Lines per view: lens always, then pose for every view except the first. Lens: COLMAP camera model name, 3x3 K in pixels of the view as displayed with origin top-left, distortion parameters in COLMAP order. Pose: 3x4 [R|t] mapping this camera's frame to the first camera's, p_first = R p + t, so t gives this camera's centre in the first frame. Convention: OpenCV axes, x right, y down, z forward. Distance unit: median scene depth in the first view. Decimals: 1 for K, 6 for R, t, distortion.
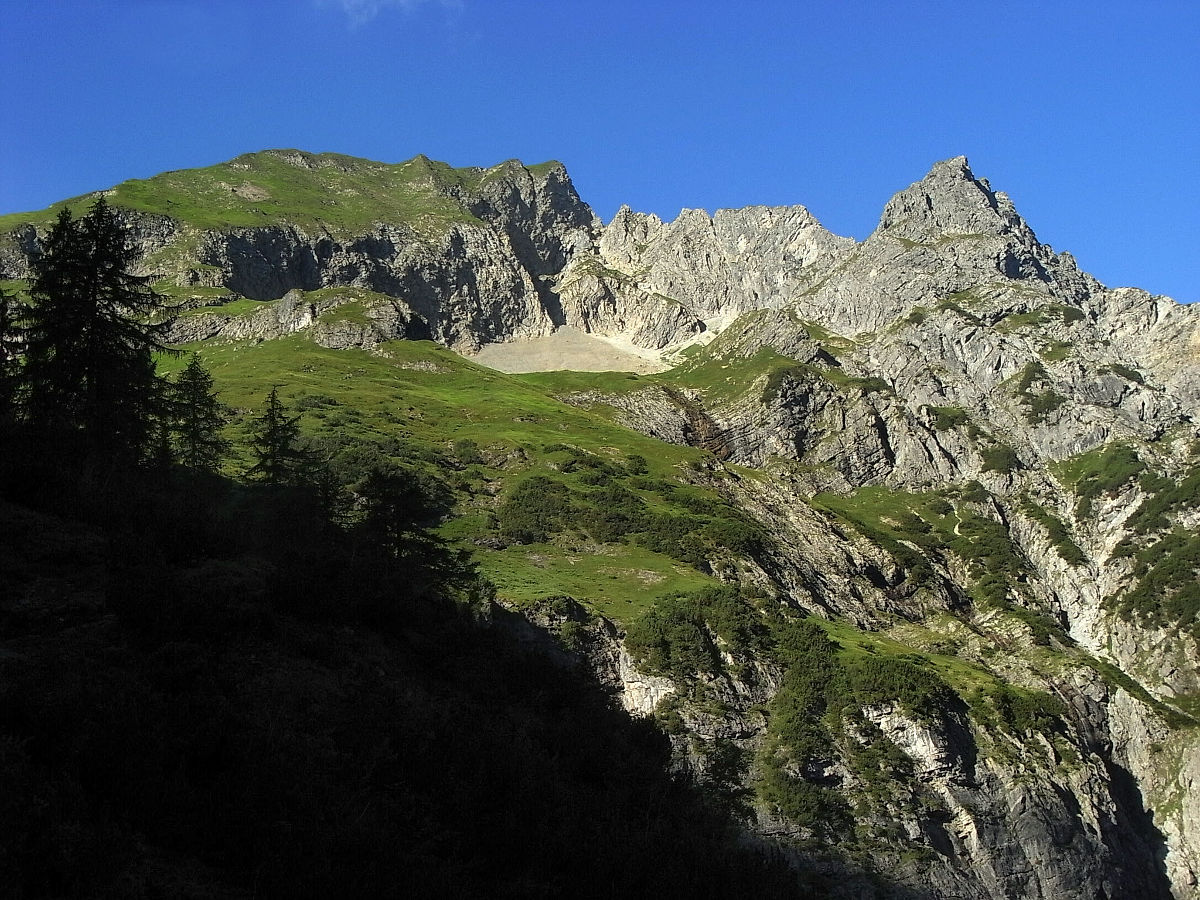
lens RADIAL K [[1633.2, 0, 600.0], [0, 1633.2, 450.0], [0, 0, 1]] dist [-0.048579, 0.106014]
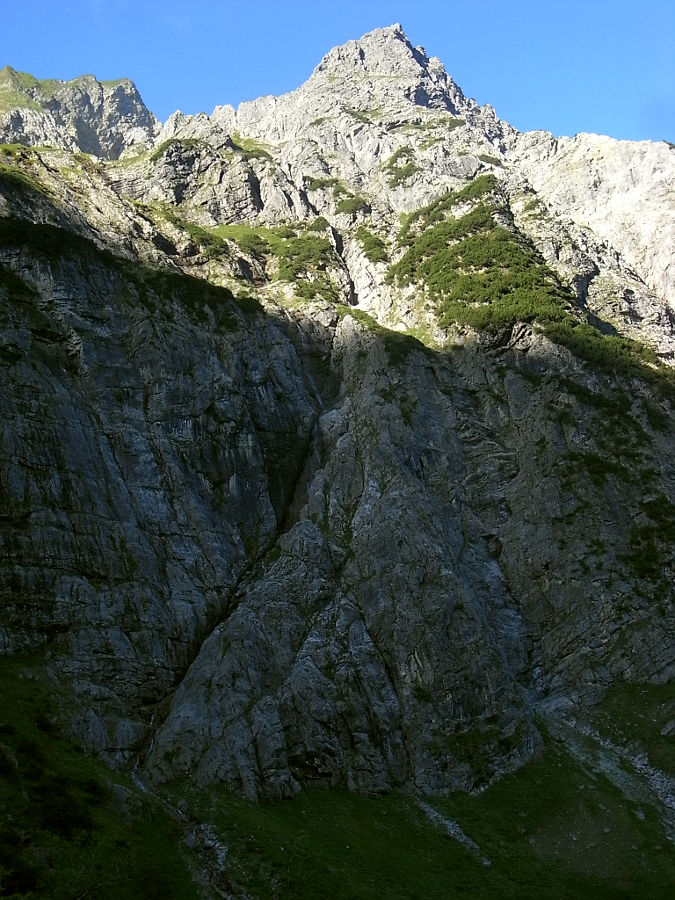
lens RADIAL K [[1202.3, 0, 337.5], [0, 1202.3, 450.0], [0, 0, 1]] dist [-0.014335, 0.107546]
pose [[0.999833, -0.018222, 0.001667, 0.212260], [0.018182, 0.999604, 0.021481, 0.152958], [-0.002058, -0.021448, 0.999768, 0.101510]]
